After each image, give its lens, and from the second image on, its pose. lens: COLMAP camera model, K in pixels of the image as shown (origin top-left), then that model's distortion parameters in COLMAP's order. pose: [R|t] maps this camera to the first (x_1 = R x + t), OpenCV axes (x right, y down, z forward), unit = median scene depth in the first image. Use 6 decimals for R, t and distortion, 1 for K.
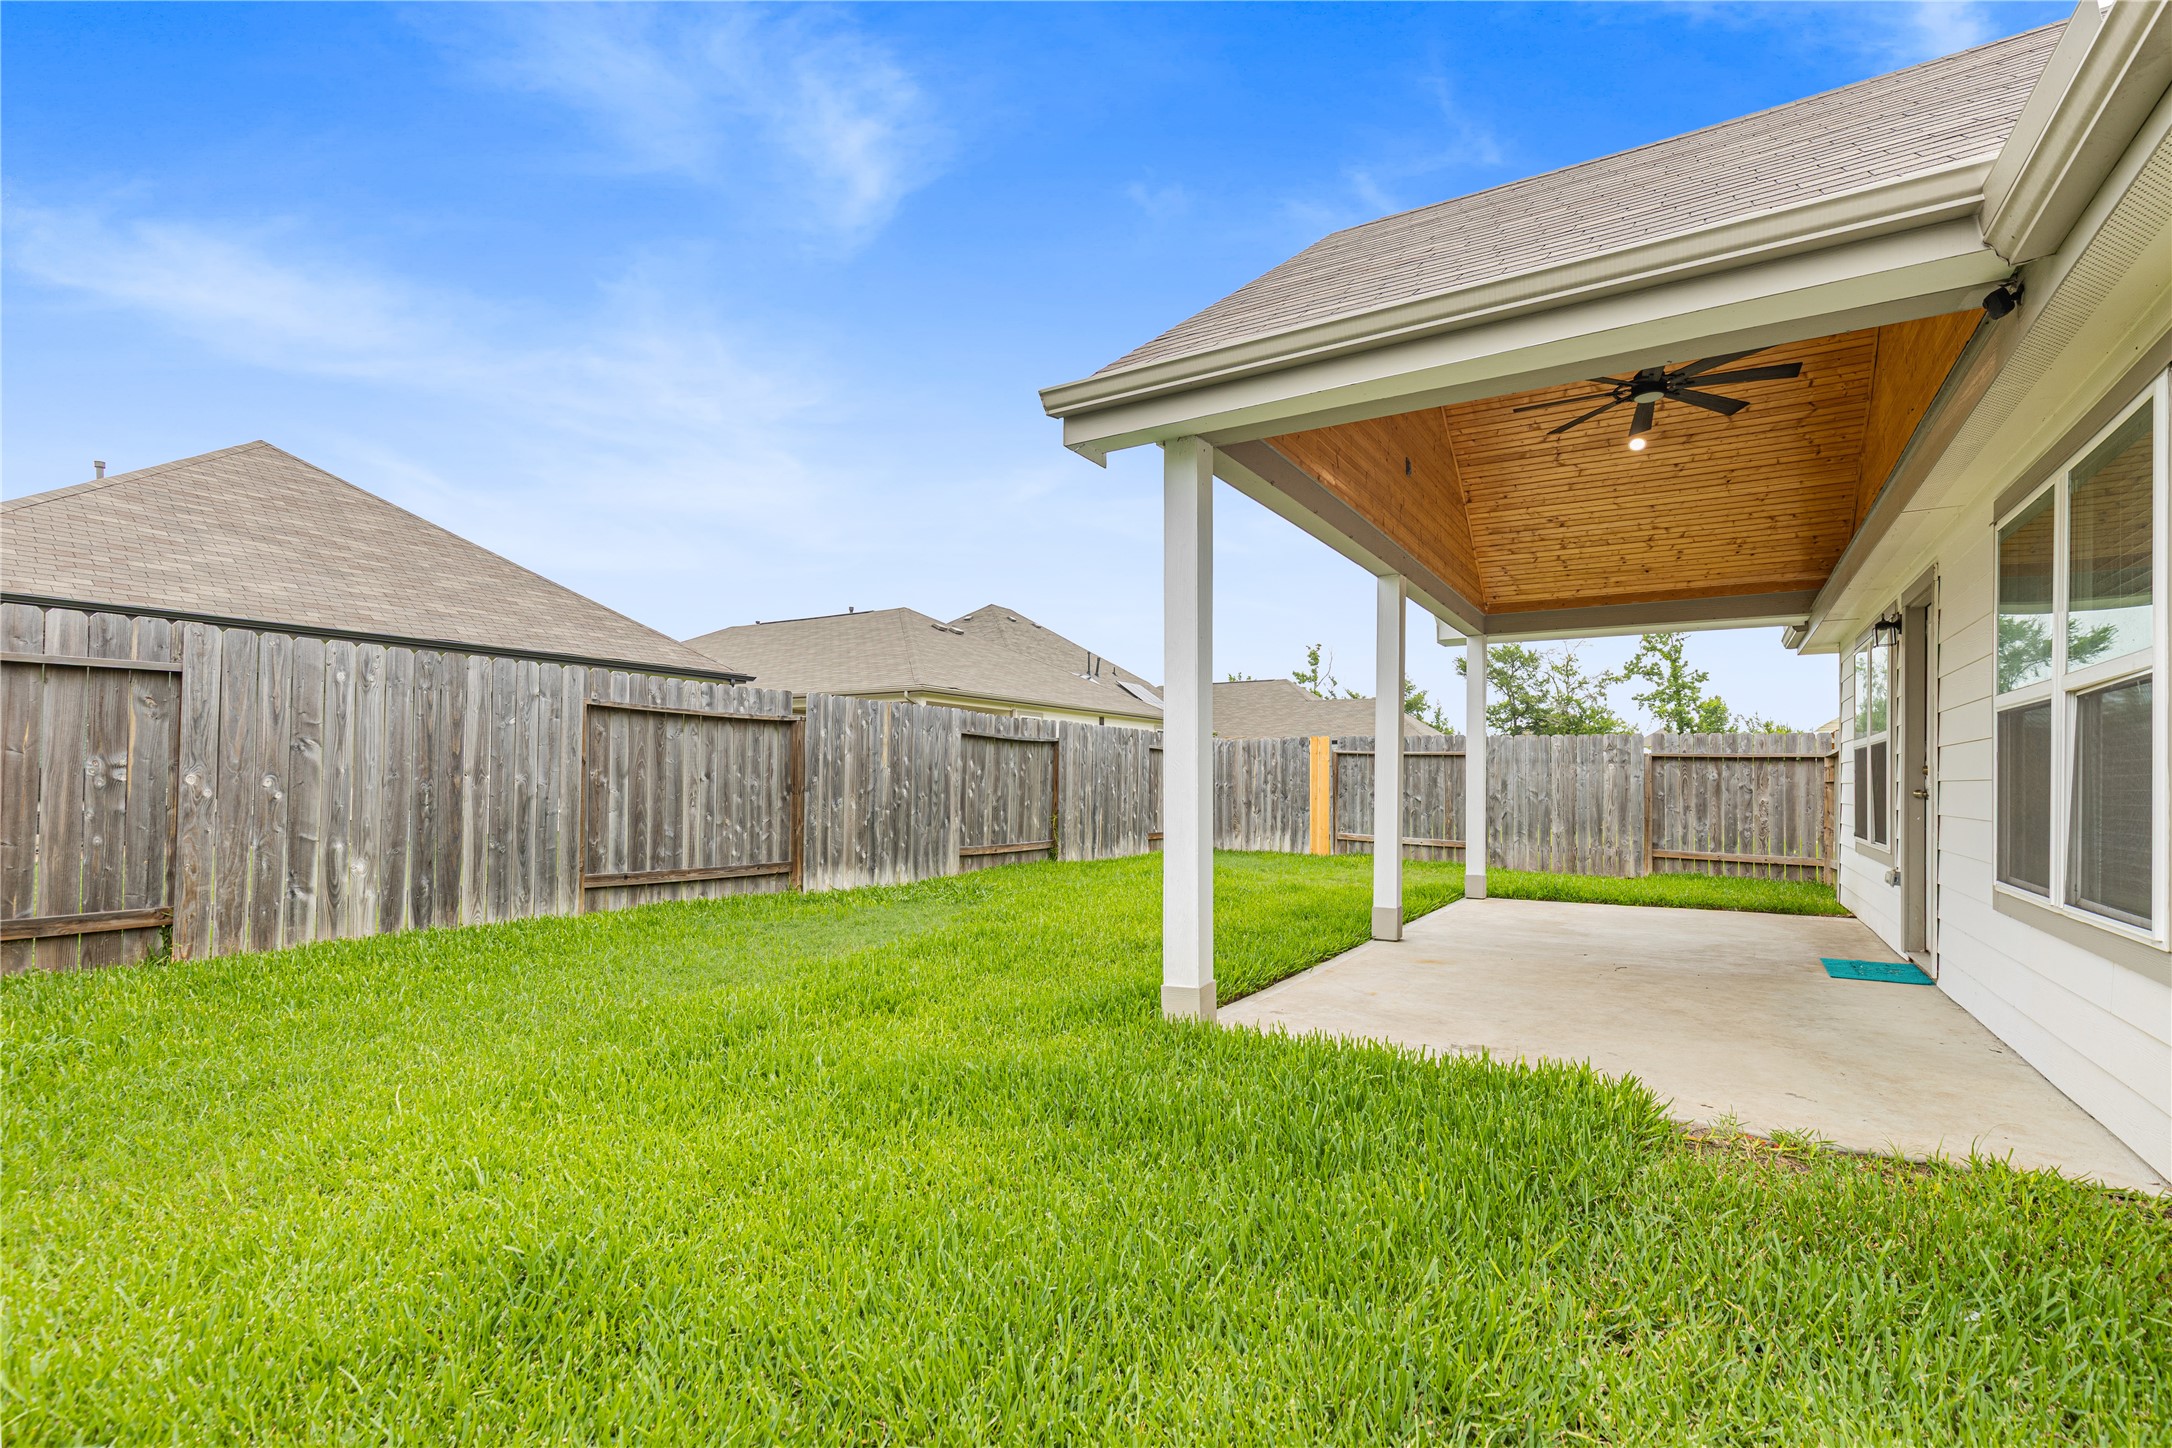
lens RADIAL K [[978.2, 0, 1061.6], [0, 978.2, 772.7], [0, 0, 1]] dist [0.009830, -0.000779]
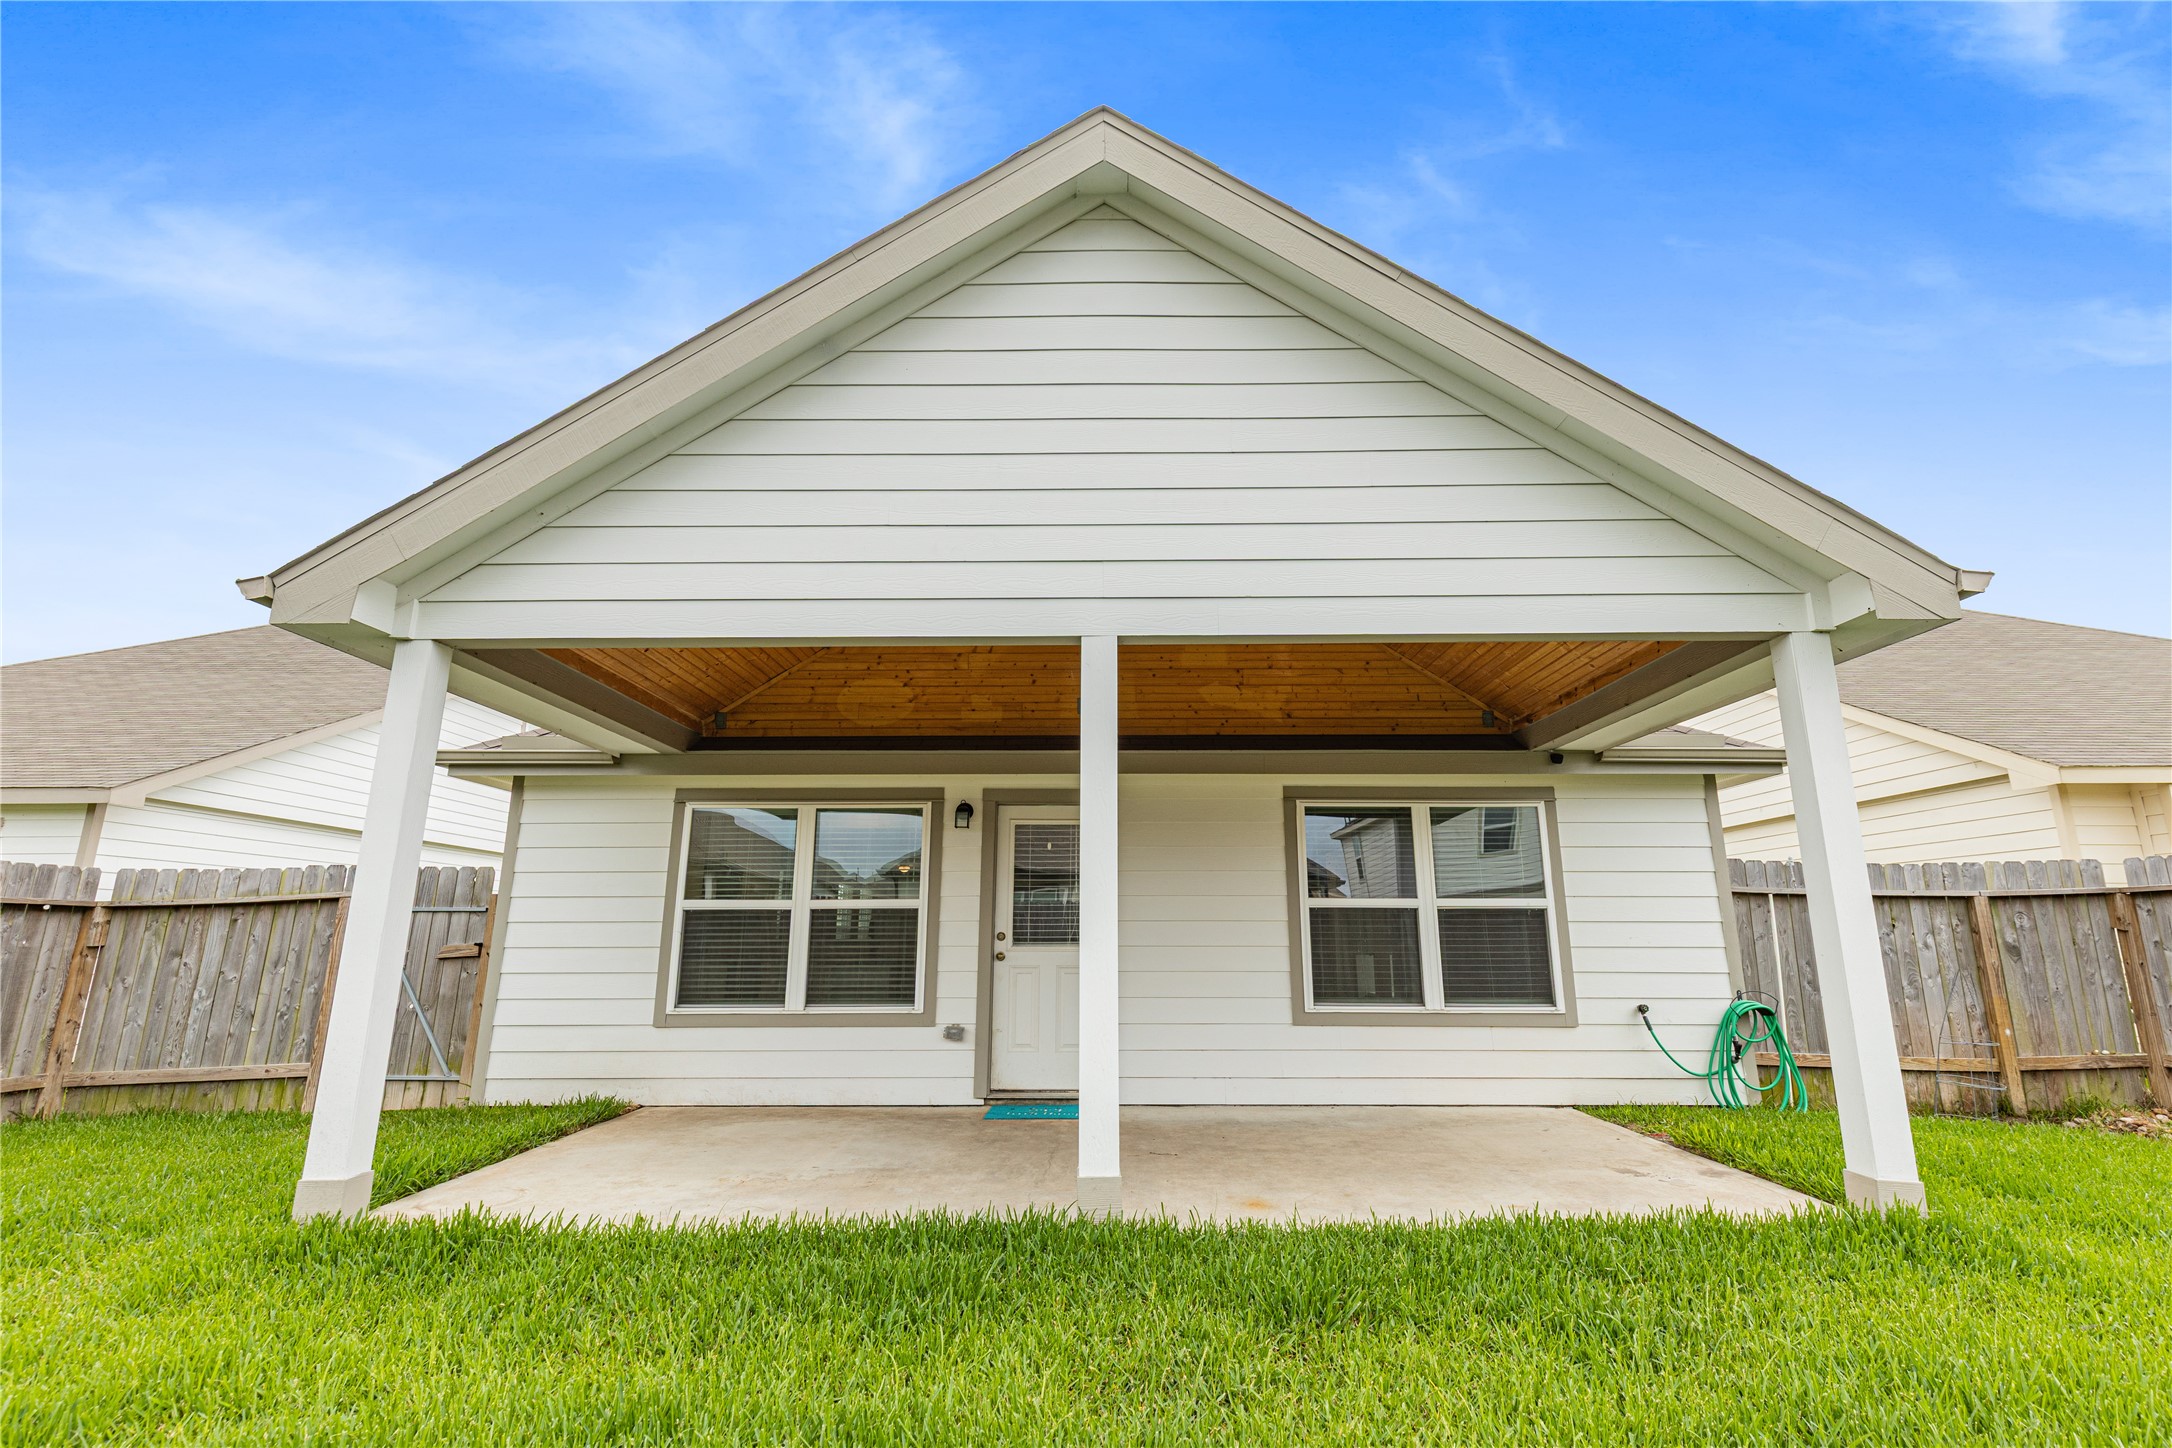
lens RADIAL K [[978.2, 0, 1077.9], [0, 978.2, 707.9], [0, 0, 1]] dist [0.009830, -0.000779]
pose [[-0.530996, 0.188513, 0.826139, -0.111994], [-0.009953, 0.973485, -0.228532, -0.000641], [-0.847316, -0.129572, -0.515041, 0.723892]]
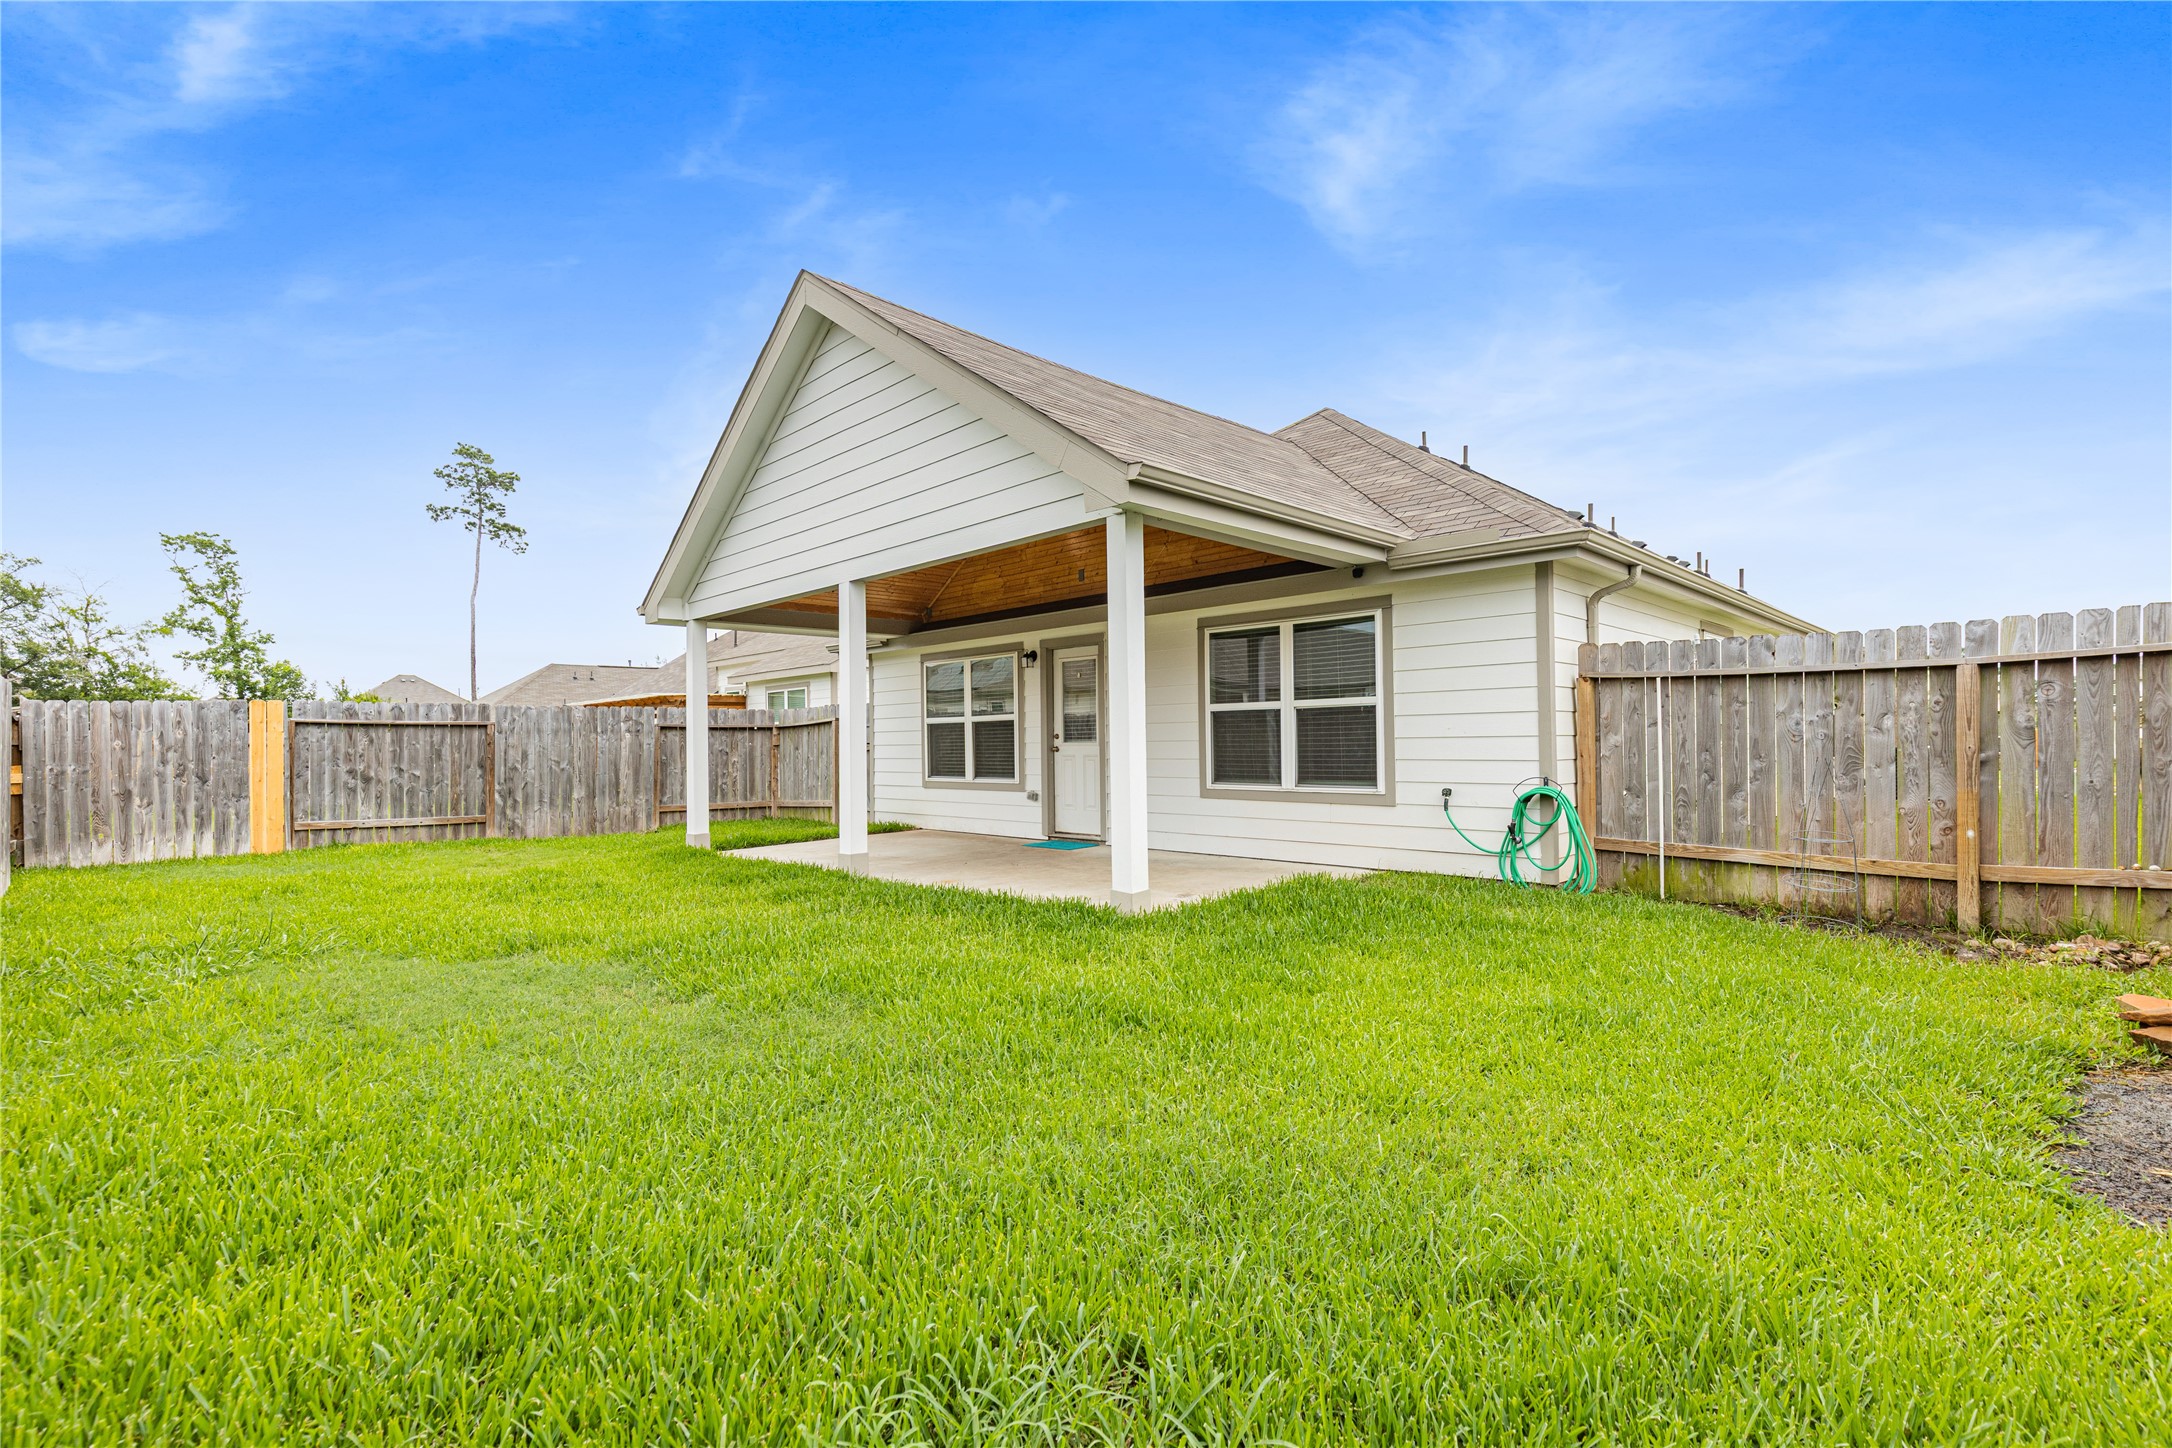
lens RADIAL K [[978.2, 0, 1066.0], [0, 978.2, 710.0], [0, 0, 1]] dist [0.009830, -0.000779]
pose [[0.233196, 0.015585, 0.972305, -0.425267], [0.013472, 0.999724, -0.019256, -0.007189], [-0.972336, 0.017590, 0.232922, 0.247589]]
